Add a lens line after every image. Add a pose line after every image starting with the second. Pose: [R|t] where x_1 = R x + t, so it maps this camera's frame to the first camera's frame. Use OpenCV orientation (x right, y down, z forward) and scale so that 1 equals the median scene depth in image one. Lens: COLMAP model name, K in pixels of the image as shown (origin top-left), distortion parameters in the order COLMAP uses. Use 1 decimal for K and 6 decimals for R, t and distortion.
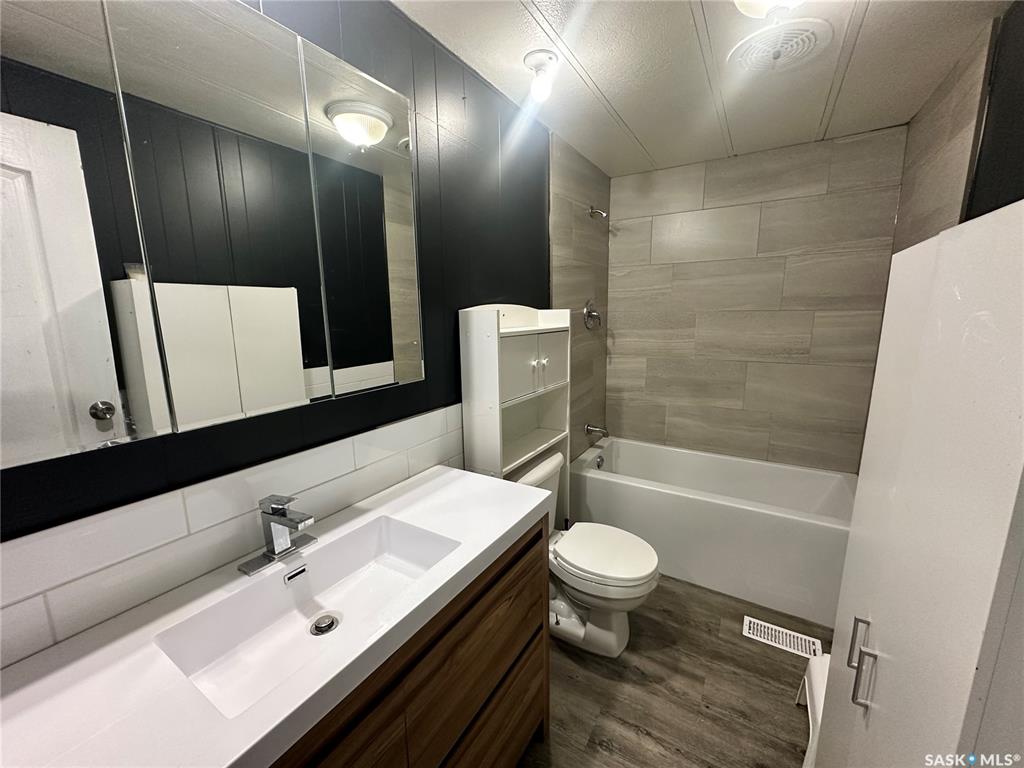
lens RADIAL K [[405.0, 0, 510.5], [0, 405.0, 384.0], [0, 0, 1]] dist [-0.004318, 0.000383]
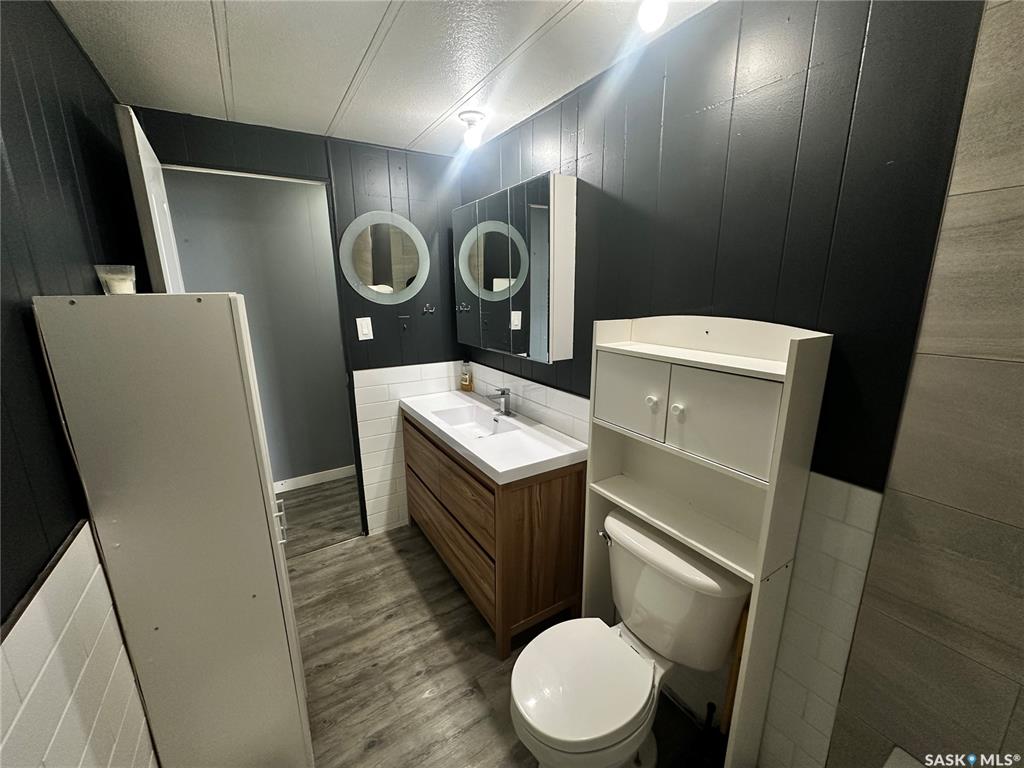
lens RADIAL K [[405.0, 0, 510.8], [0, 405.0, 382.3], [0, 0, 1]] dist [-0.004318, 0.000383]
pose [[-0.431796, 0.220172, -0.874687, 0.951856], [-0.148331, 0.939213, 0.309640, -0.319991], [0.889691, 0.263444, -0.372890, 1.231861]]
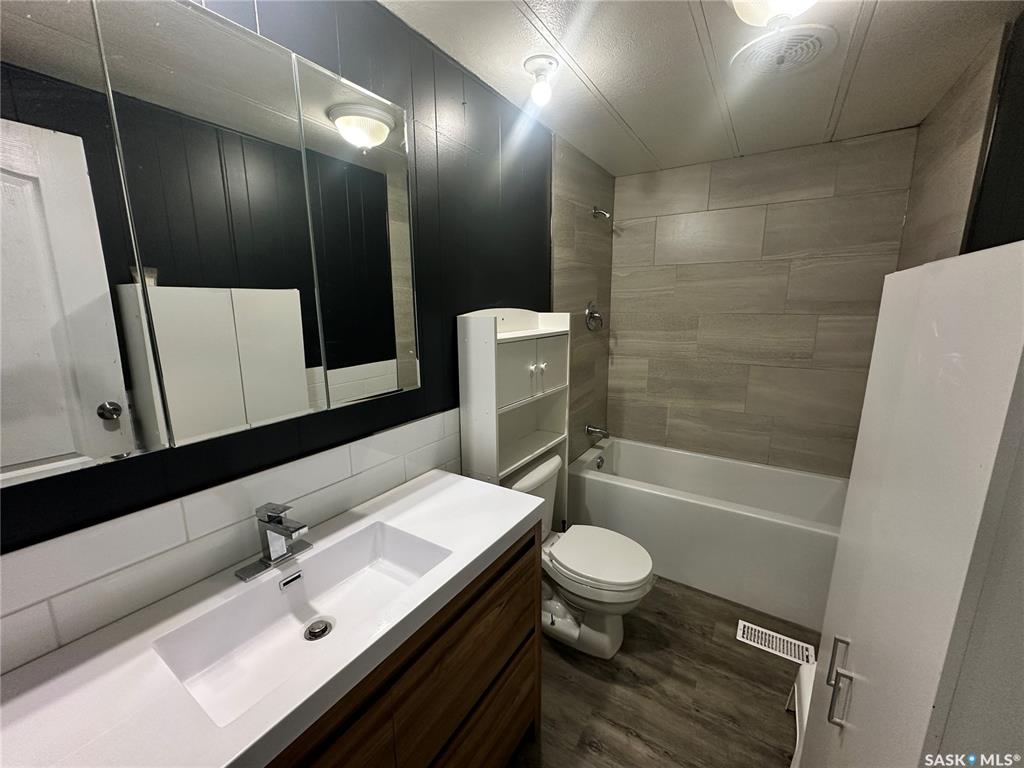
lens RADIAL K [[405.0, 0, 510.2], [0, 405.0, 384.0], [0, 0, 1]] dist [-0.004318, 0.000383]
pose [[0.999796, 0.011454, -0.016661, 0.024643], [-0.011156, 0.999778, 0.017900, -0.034357], [0.016862, -0.017710, 0.999701, -0.008199]]
